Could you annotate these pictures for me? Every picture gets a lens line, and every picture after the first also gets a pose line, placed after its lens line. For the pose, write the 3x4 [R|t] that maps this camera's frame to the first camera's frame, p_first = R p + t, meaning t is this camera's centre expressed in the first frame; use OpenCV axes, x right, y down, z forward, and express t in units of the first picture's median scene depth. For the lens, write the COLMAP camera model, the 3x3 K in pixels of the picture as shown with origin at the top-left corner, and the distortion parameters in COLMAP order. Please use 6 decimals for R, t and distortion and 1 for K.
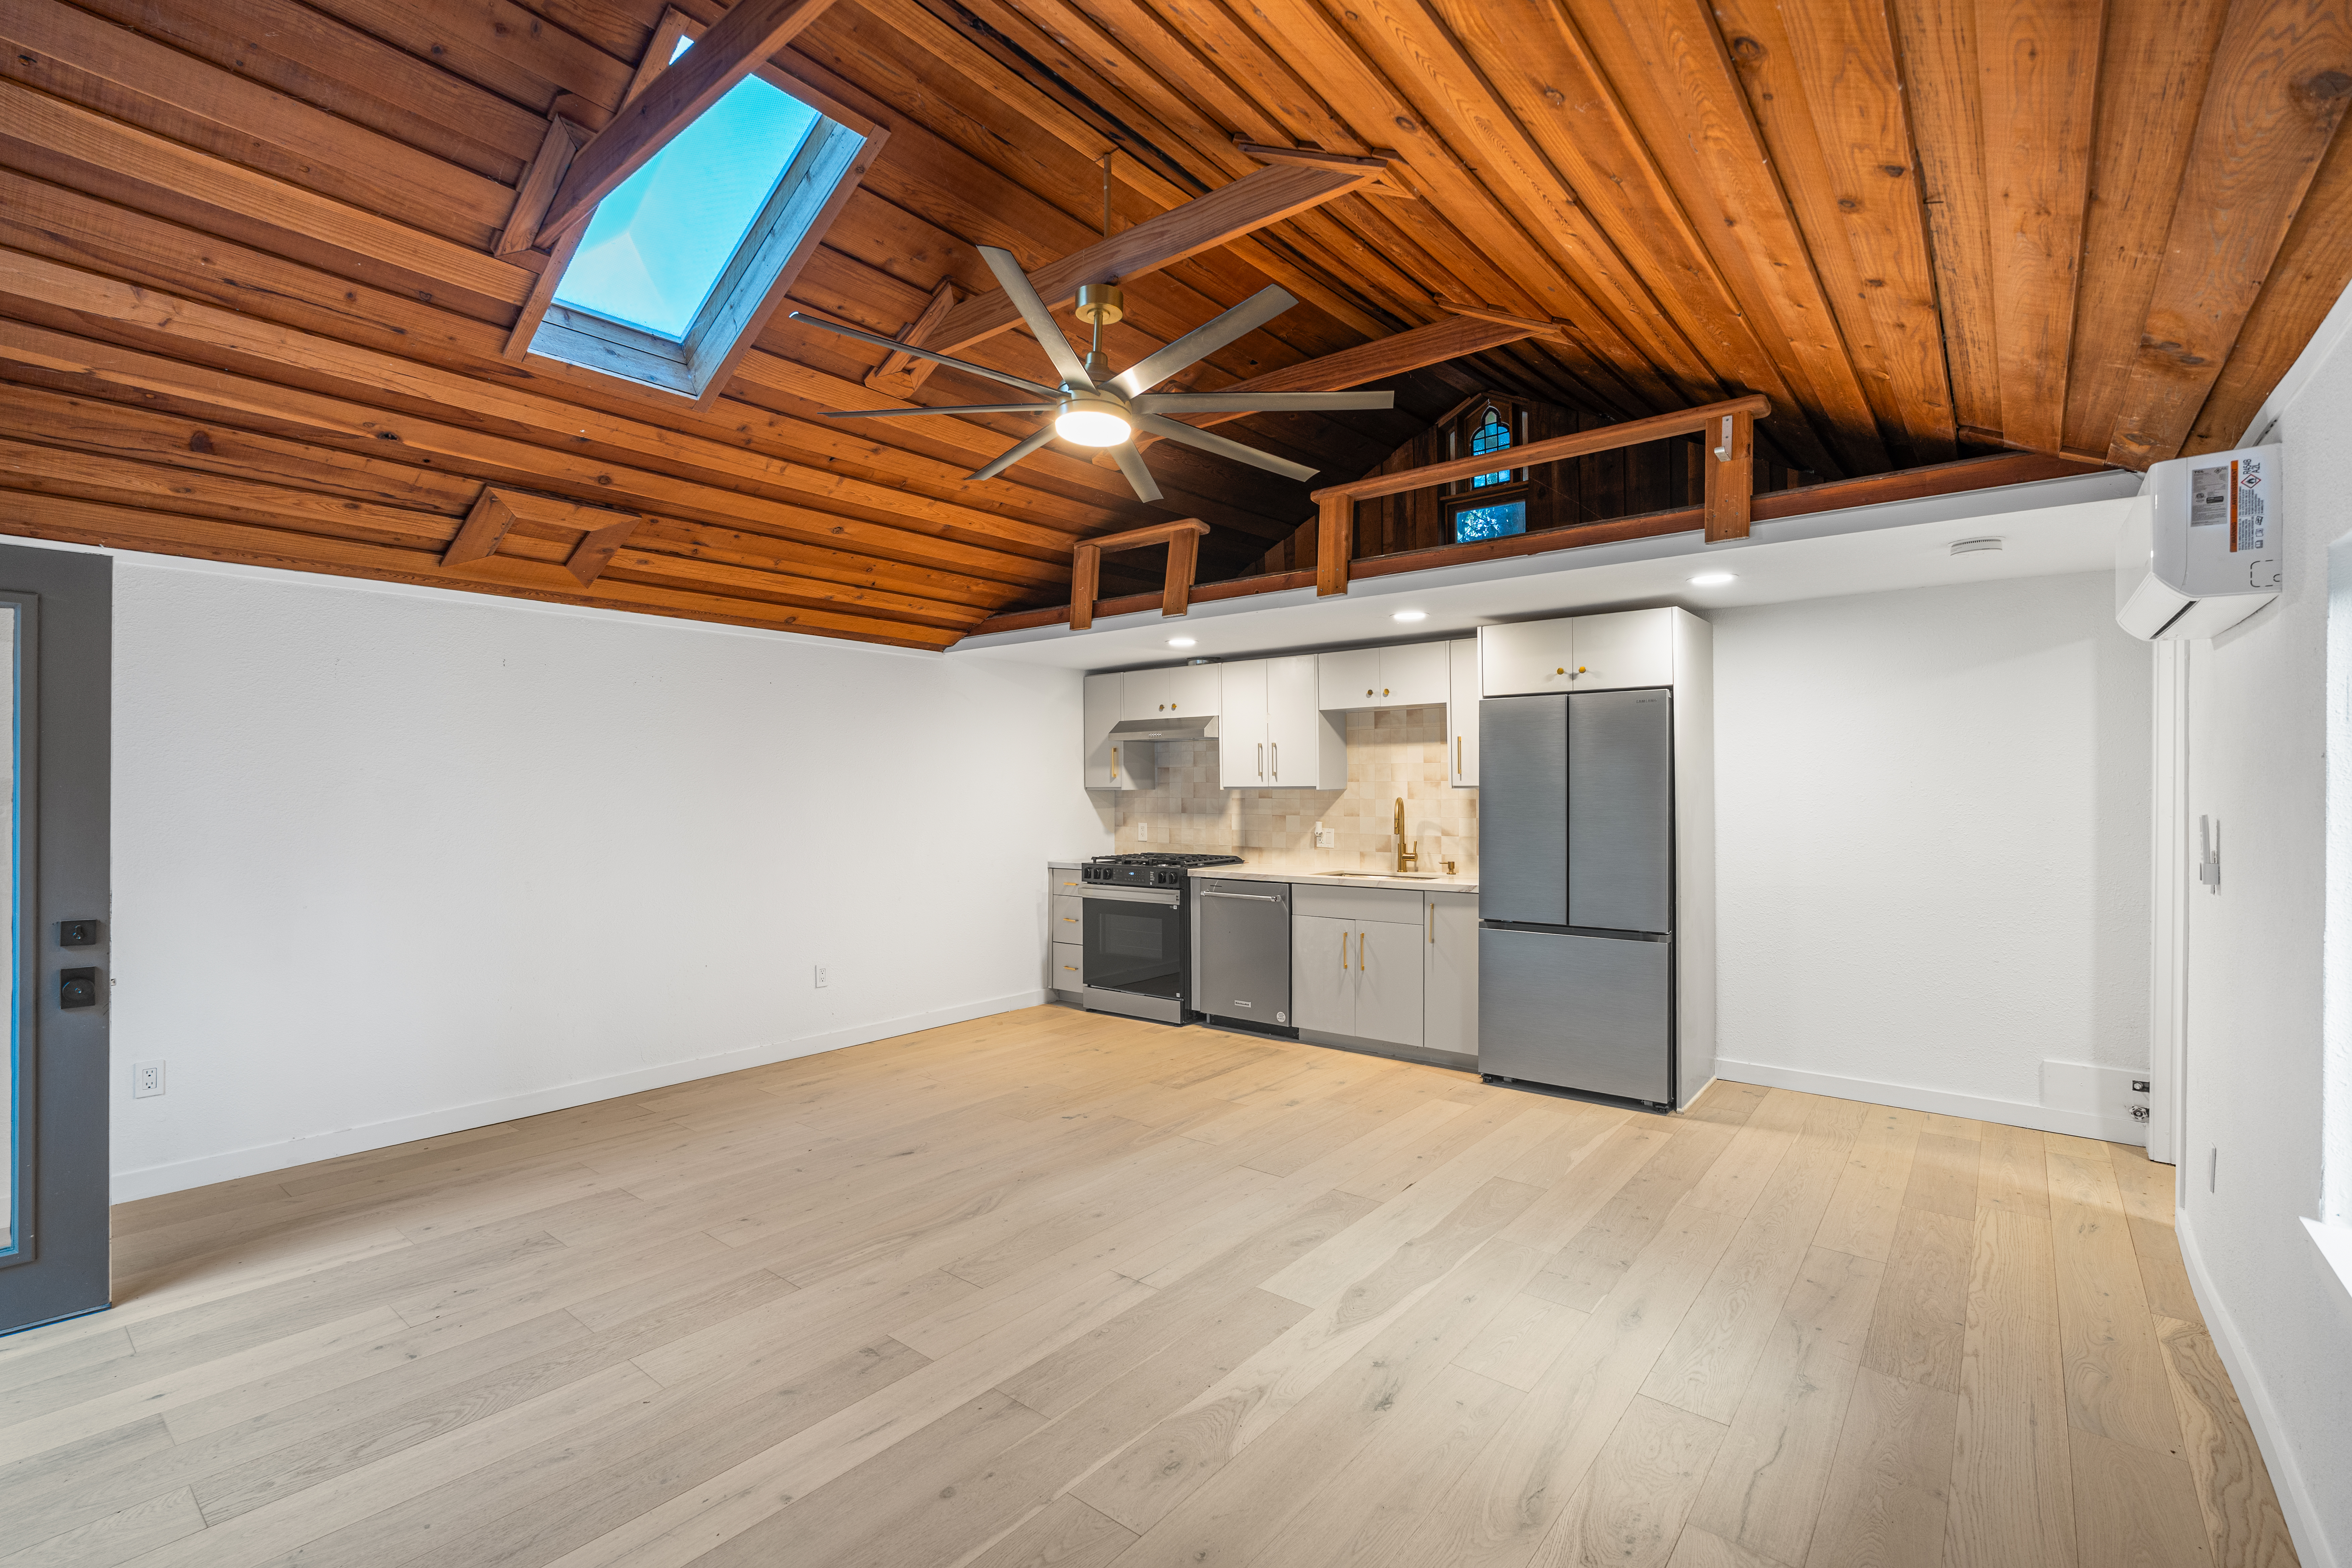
lens RADIAL K [[1040.5, 0, 1147.2], [0, 1040.5, 782.0], [0, 0, 1]] dist [-0.008773, 0.001529]
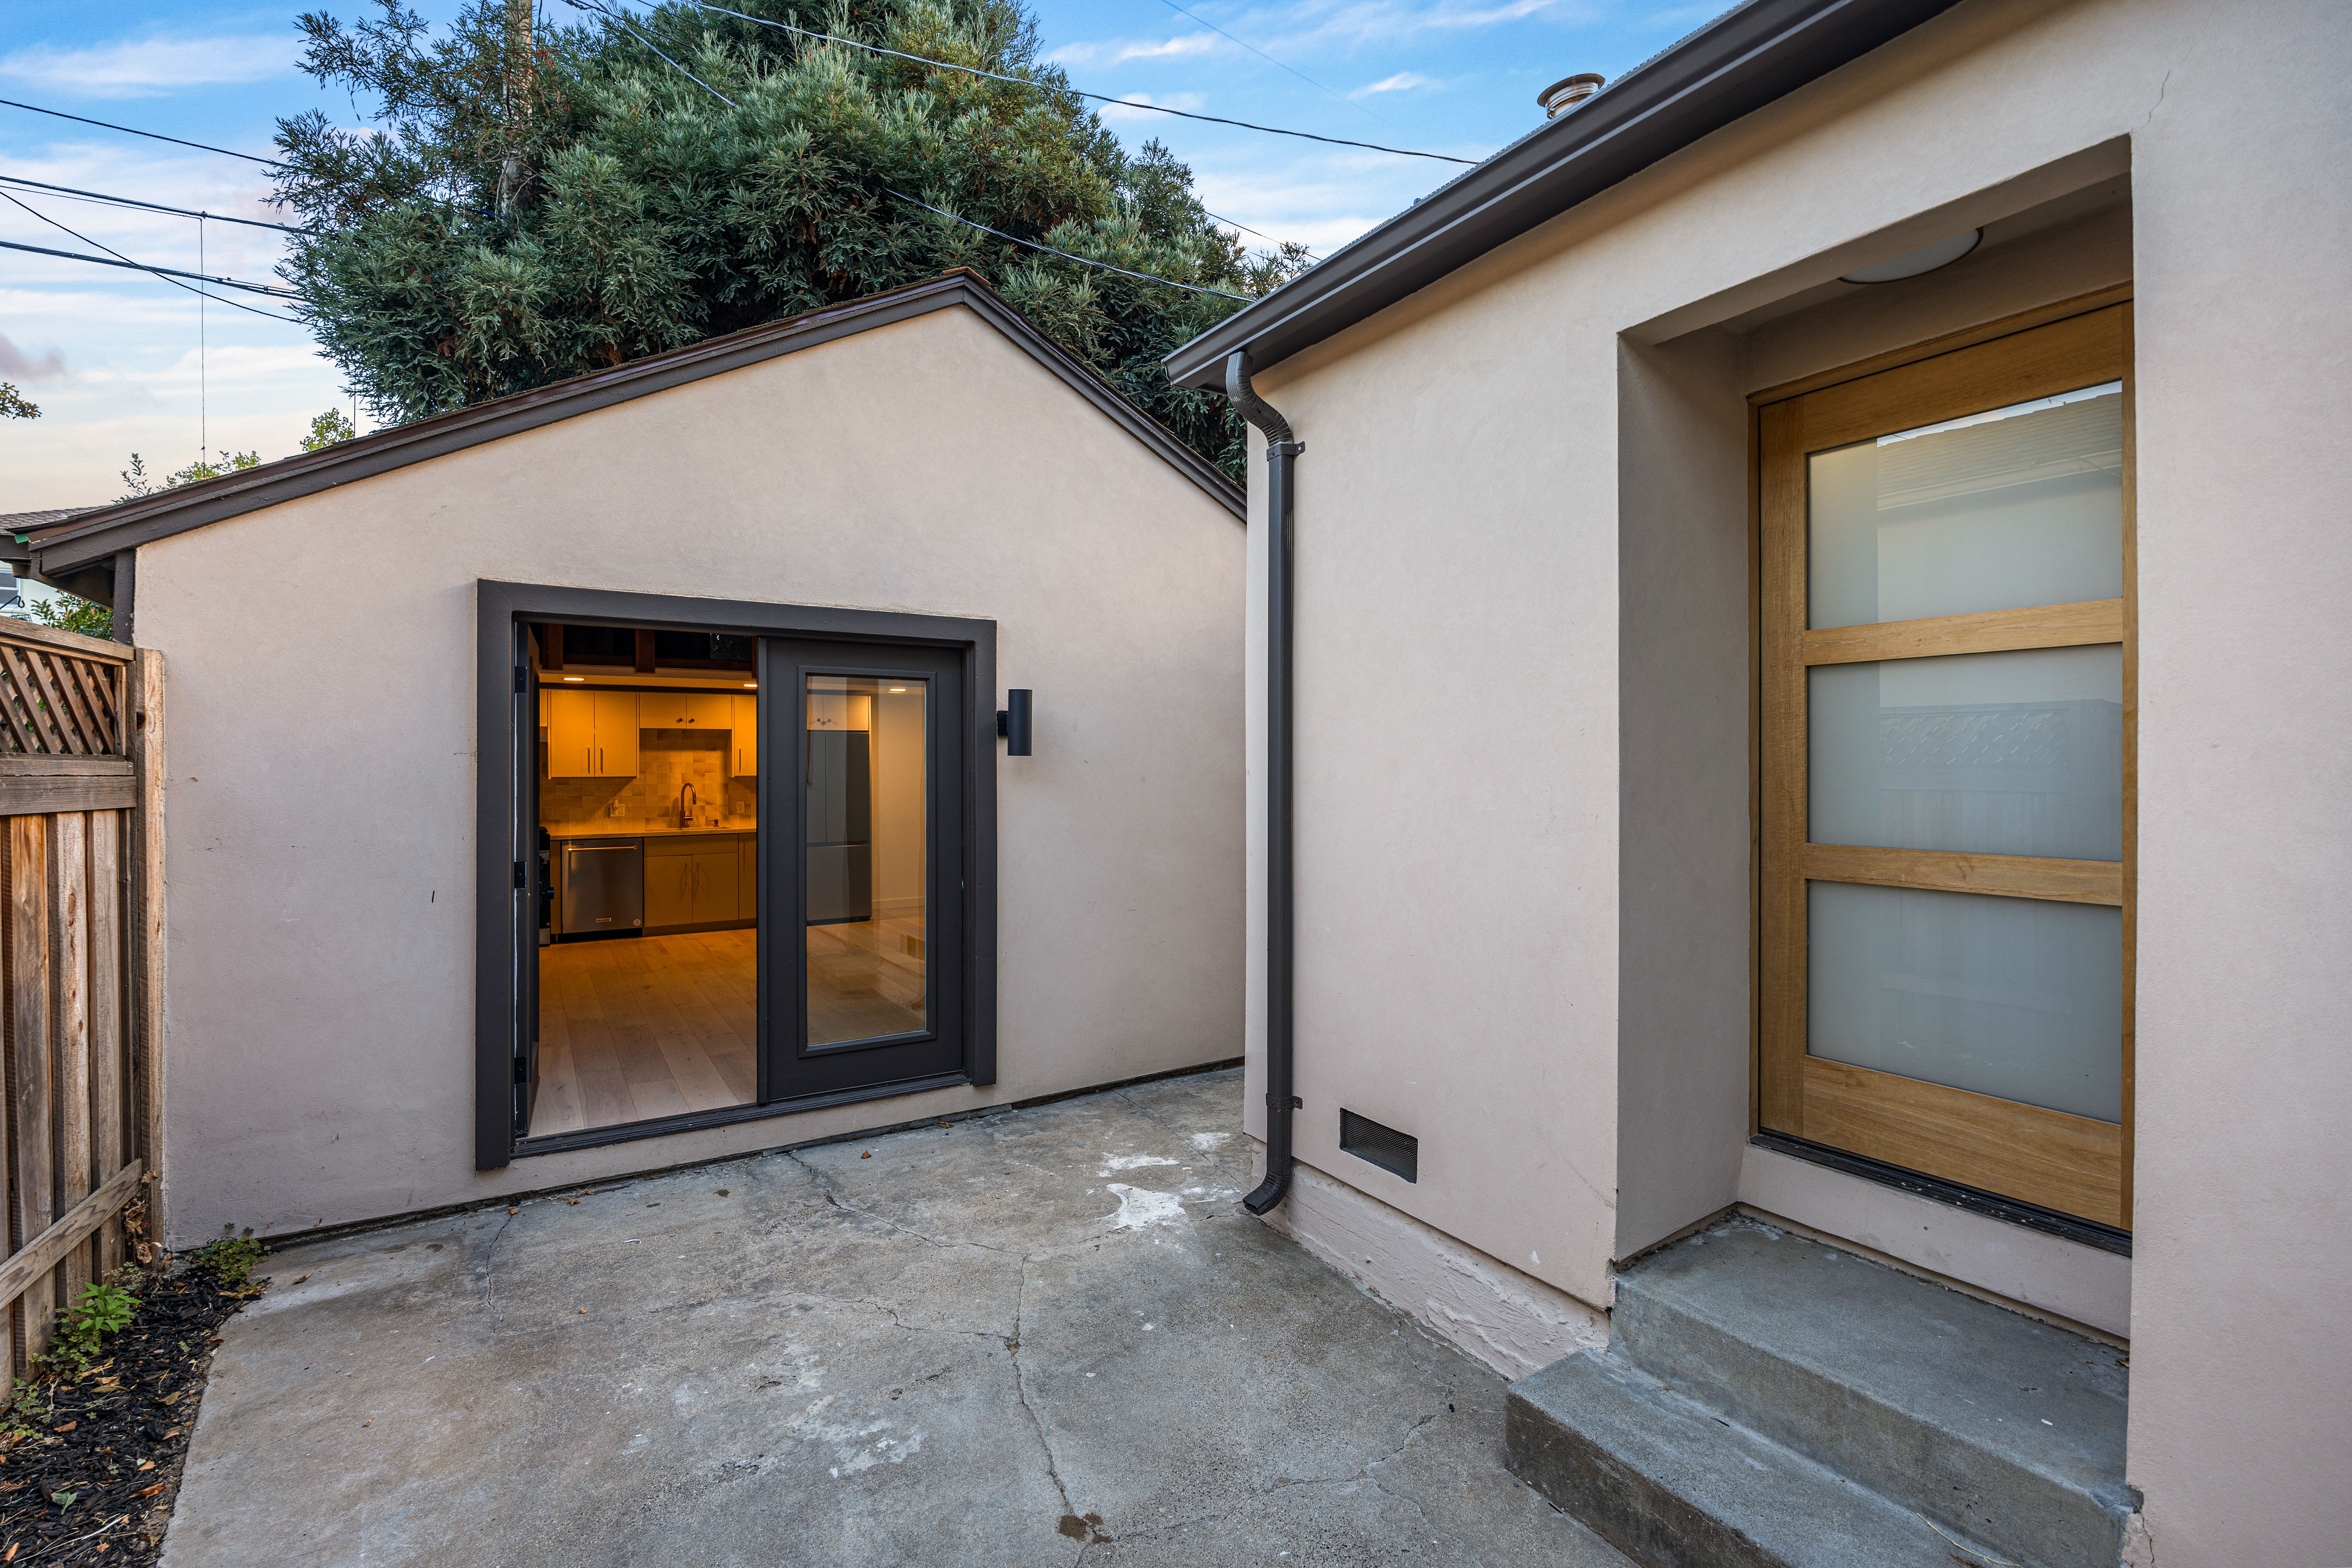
lens RADIAL K [[1040.5, 0, 1185.9], [0, 1040.5, 768.1], [0, 0, 1]] dist [-0.008773, 0.001529]
pose [[0.302042, 0.004297, 0.953285, -1.363973], [-0.006241, 0.999977, -0.002530, -0.012059], [-0.953274, -0.005185, 0.302062, -0.330307]]
